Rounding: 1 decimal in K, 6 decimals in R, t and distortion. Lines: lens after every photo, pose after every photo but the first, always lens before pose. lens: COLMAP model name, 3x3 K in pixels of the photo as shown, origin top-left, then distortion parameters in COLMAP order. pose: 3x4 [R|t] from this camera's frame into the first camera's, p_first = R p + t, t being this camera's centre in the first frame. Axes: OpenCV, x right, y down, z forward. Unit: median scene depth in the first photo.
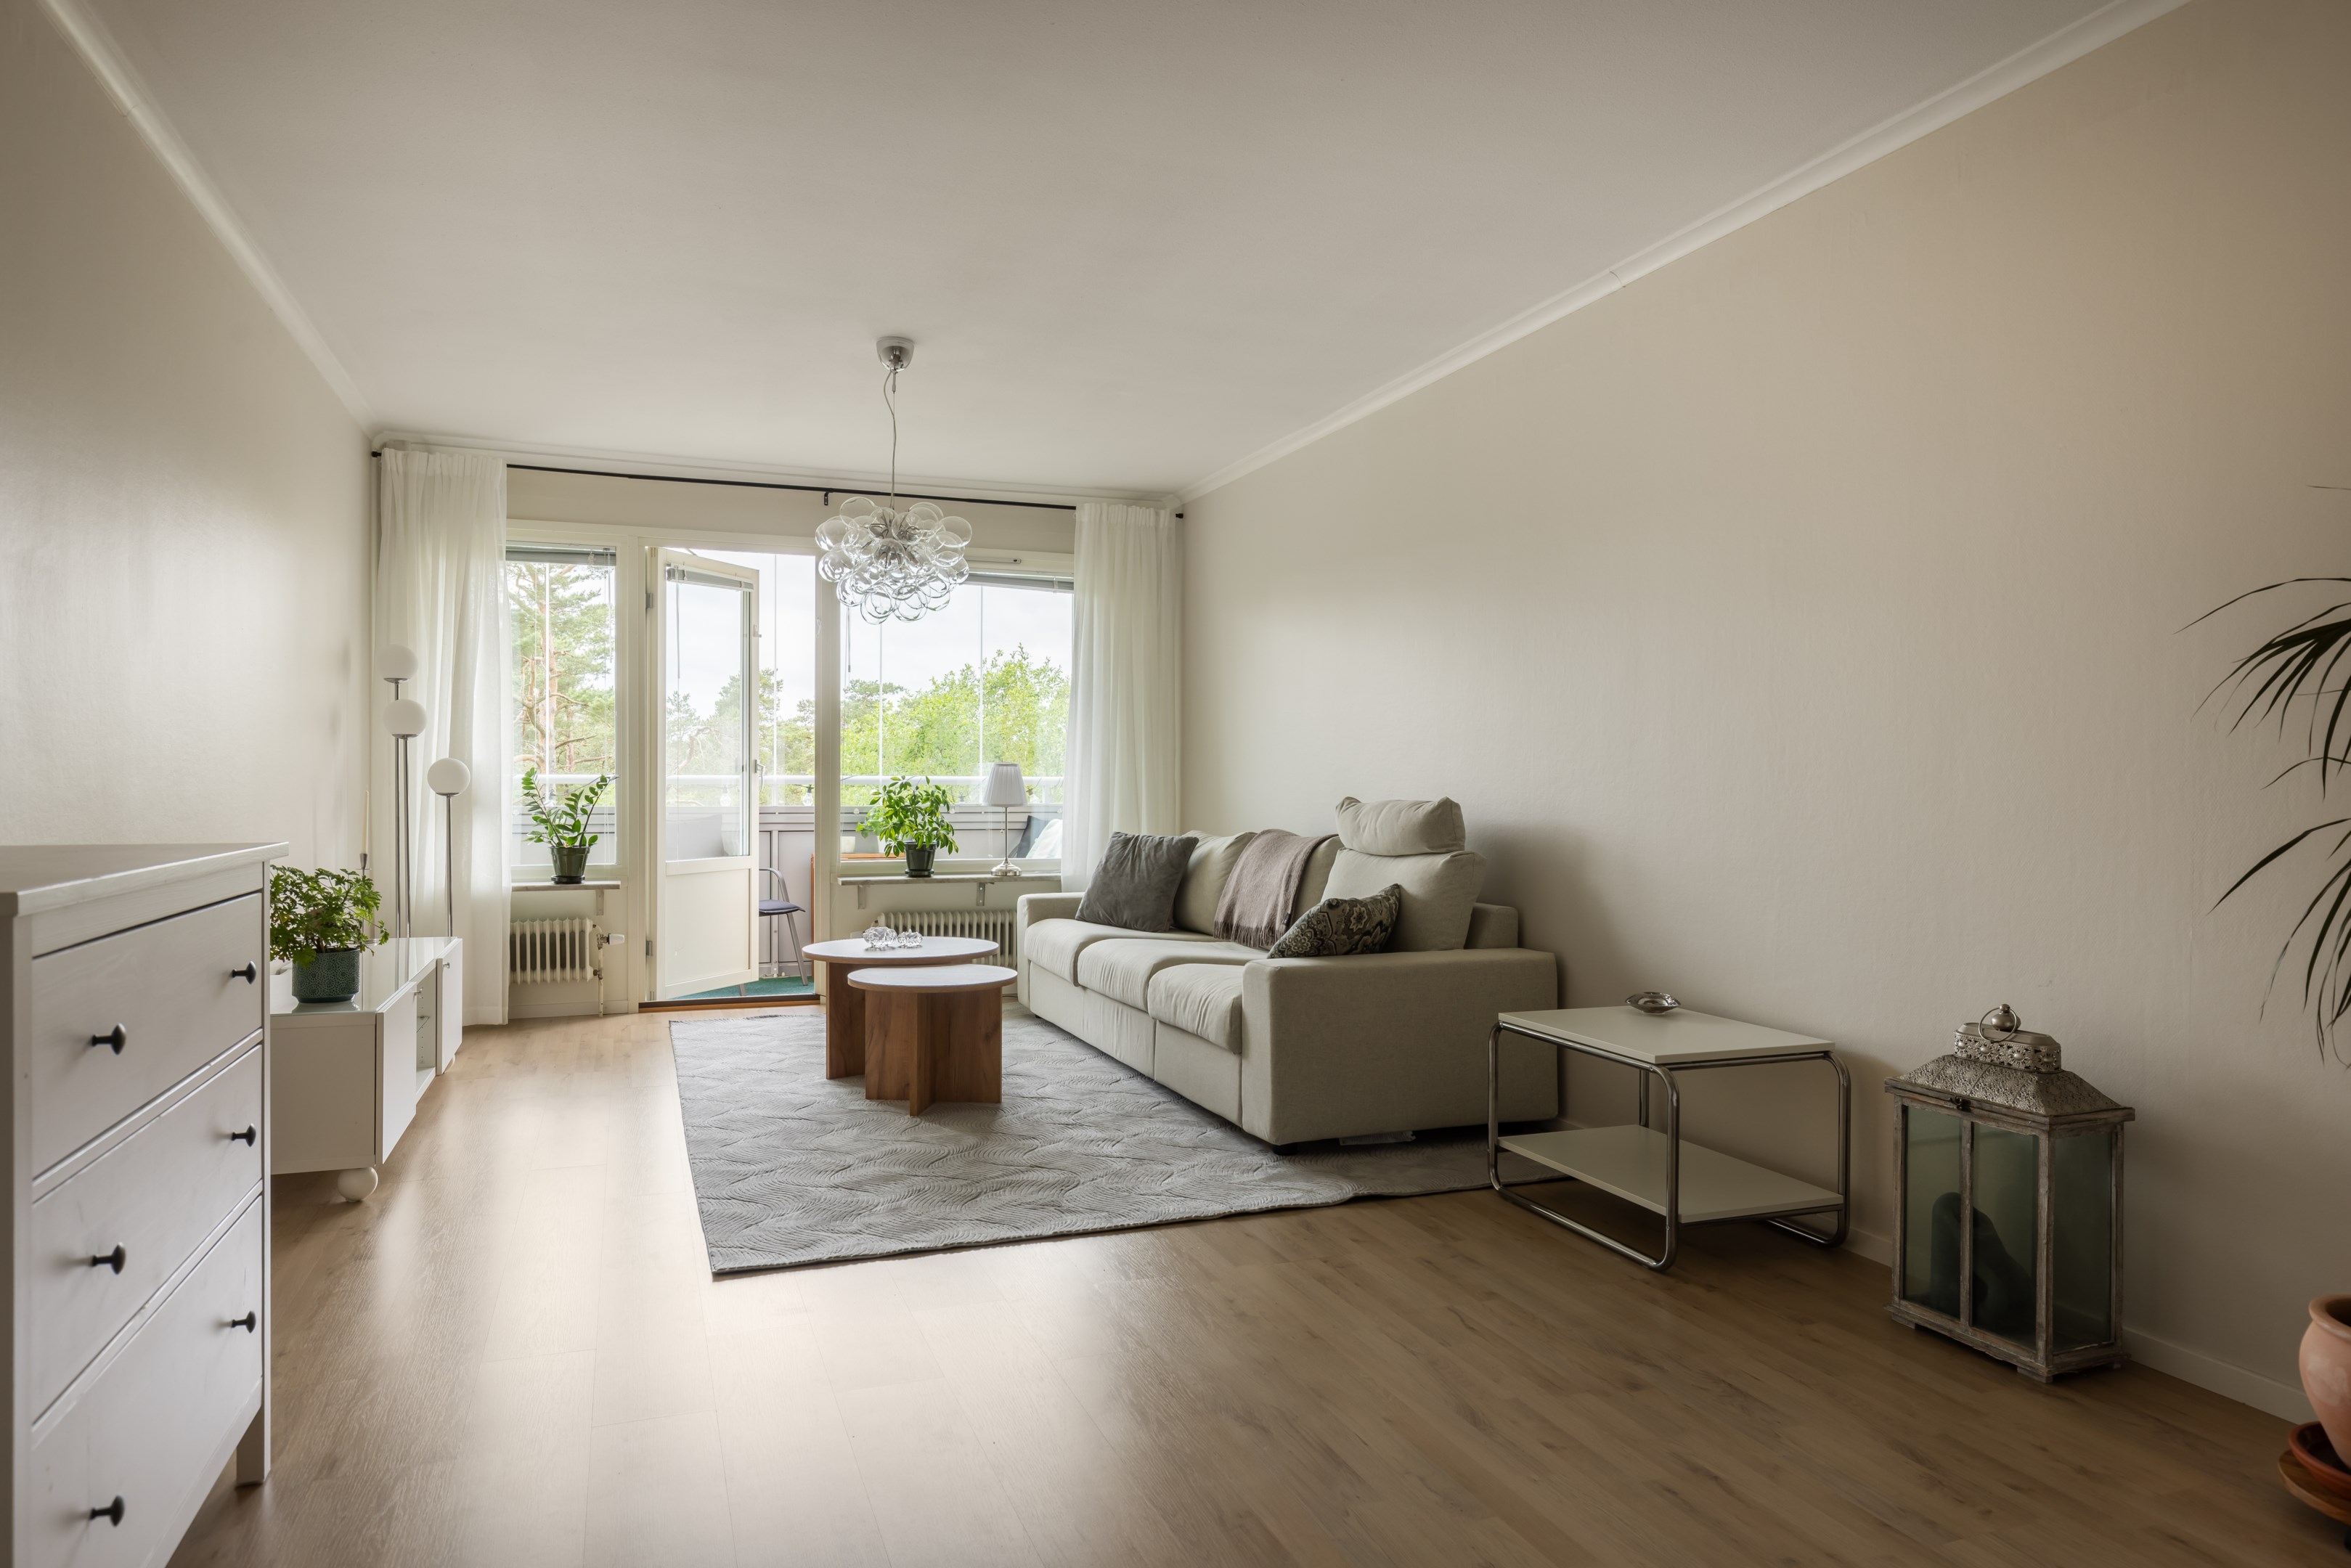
lens RADIAL K [[1464.2, 0, 1158.0], [0, 1464.2, 791.1], [0, 0, 1]] dist [0.007956, -0.001975]
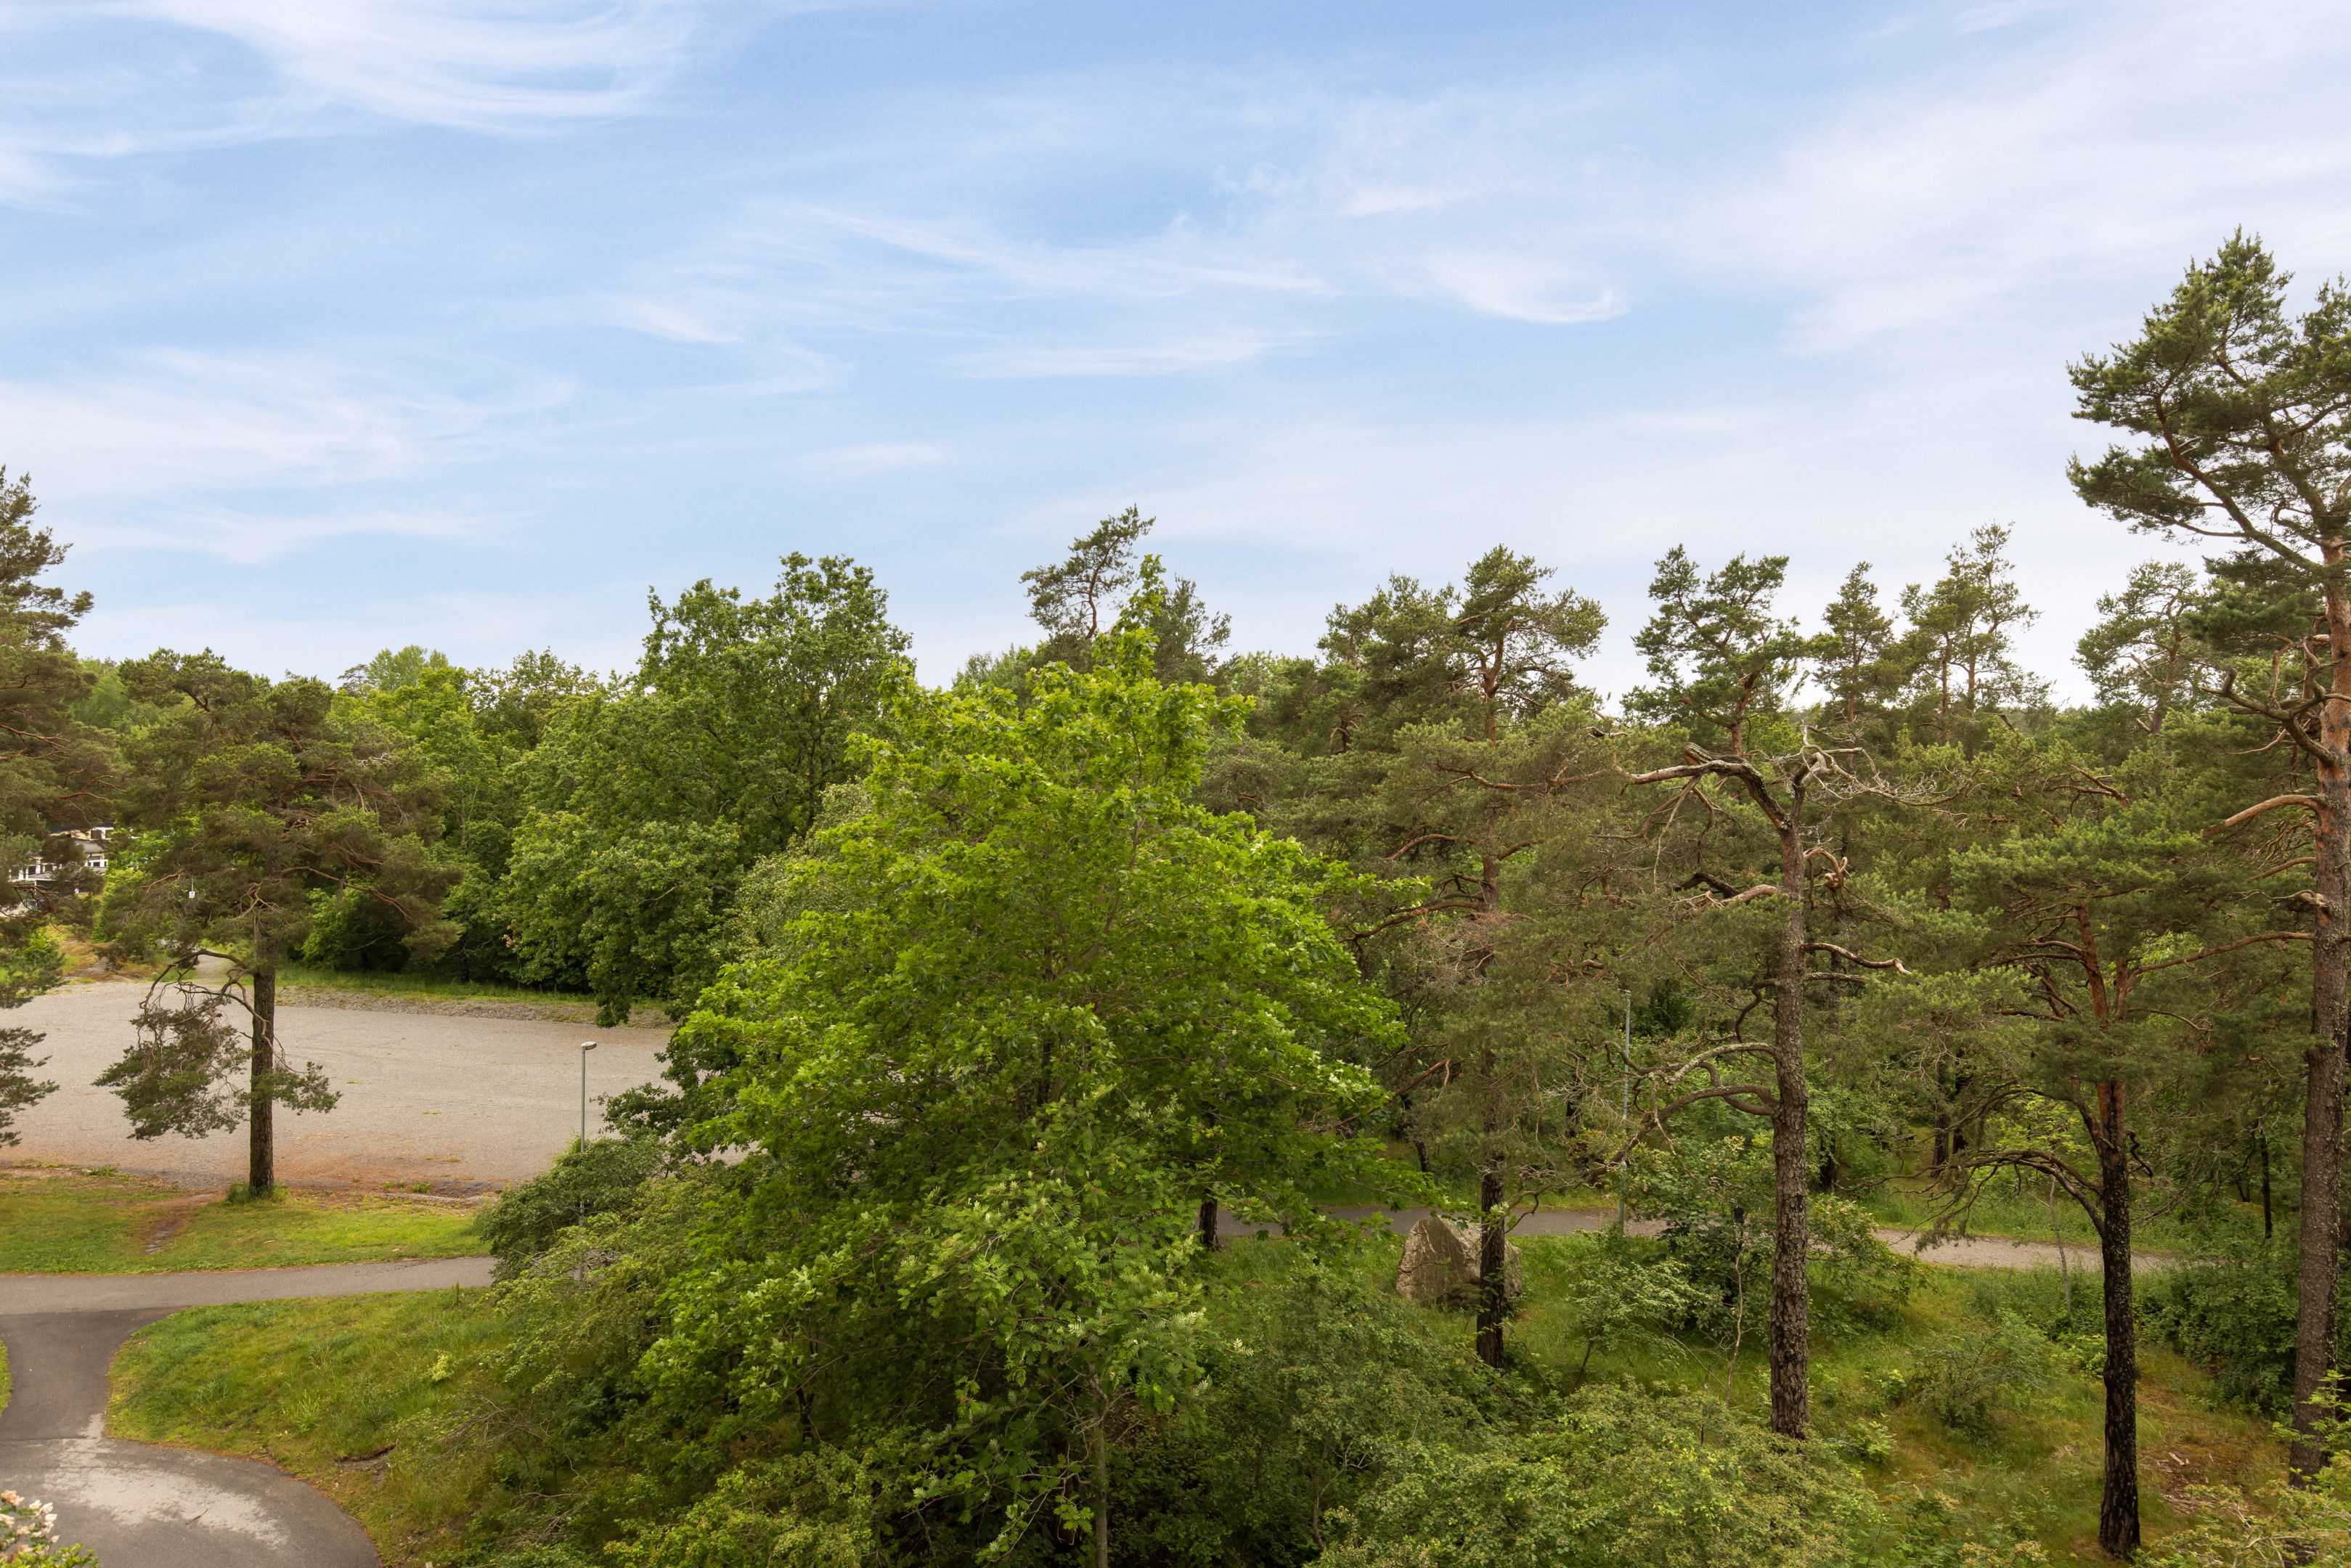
lens RADIAL K [[1464.2, 0, 1175.1], [0, 1464.2, 783.5], [0, 0, 1]] dist [0.007956, -0.001975]
pose [[0.400876, 0.018806, -0.915939, -0.237463], [-0.026152, 0.999617, 0.009078, -0.104360], [0.915759, 0.020314, 0.401214, 1.419384]]
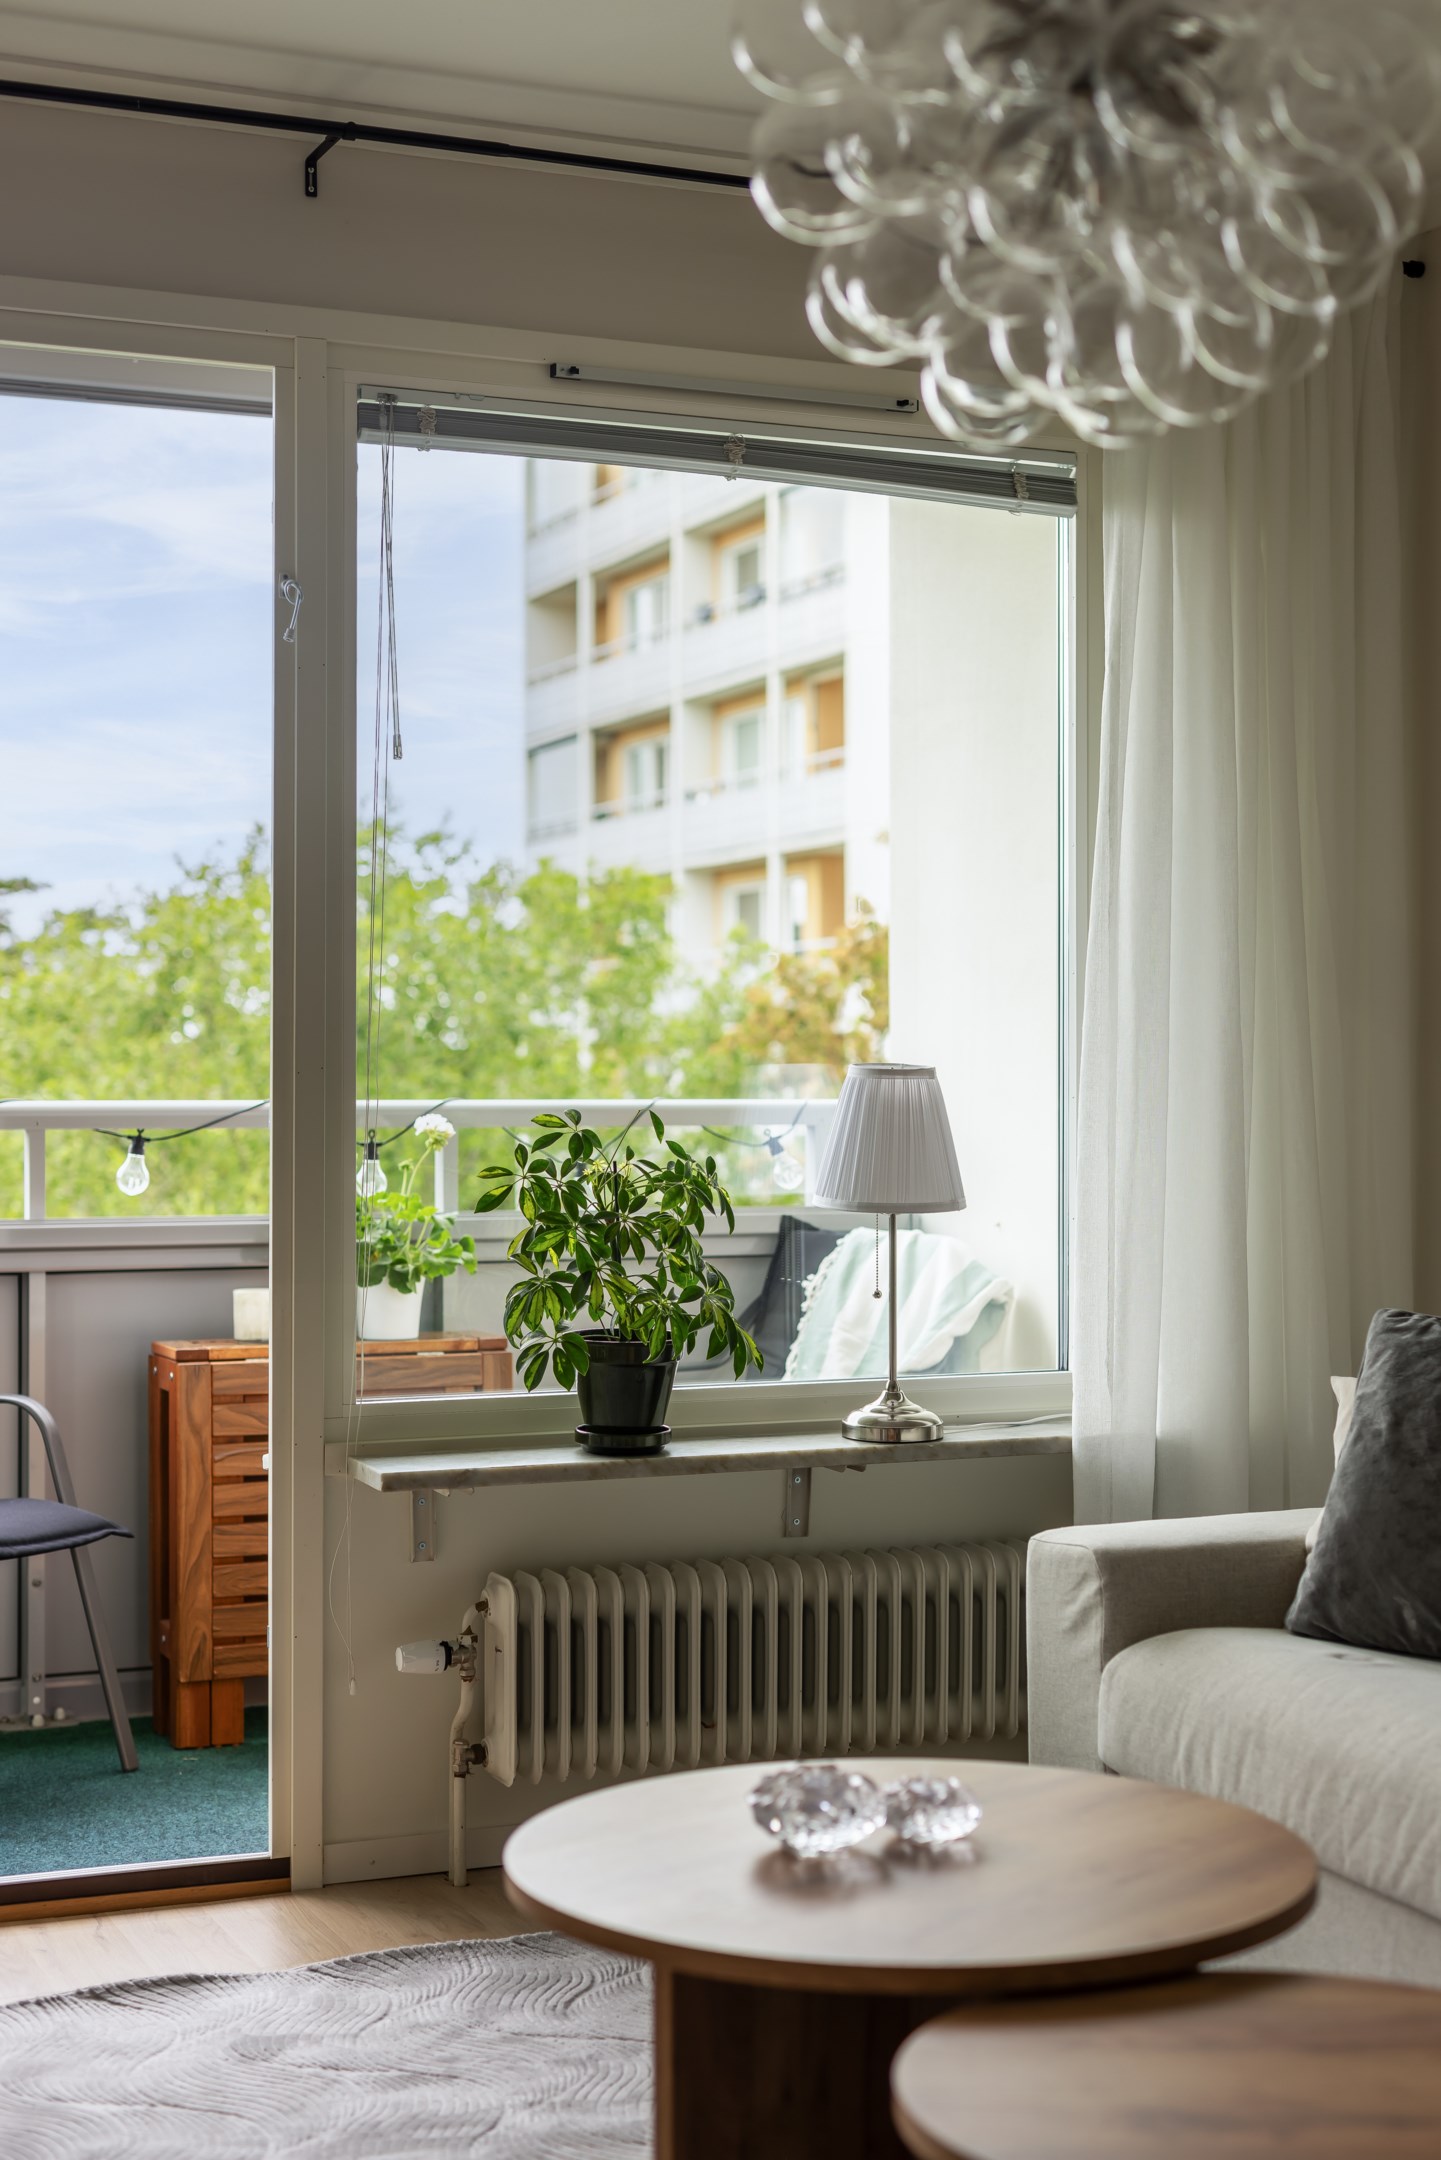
lens RADIAL K [[3017.9, 0, 697.9], [0, 3017.9, 1044.2], [0, 0, 1]] dist [0.000547, 0.000000]
pose [[0.998609, -0.002862, 0.052651, -0.205388], [0.003885, 0.999805, -0.019342, -0.013597], [-0.052586, 0.019519, 0.998426, 0.443461]]
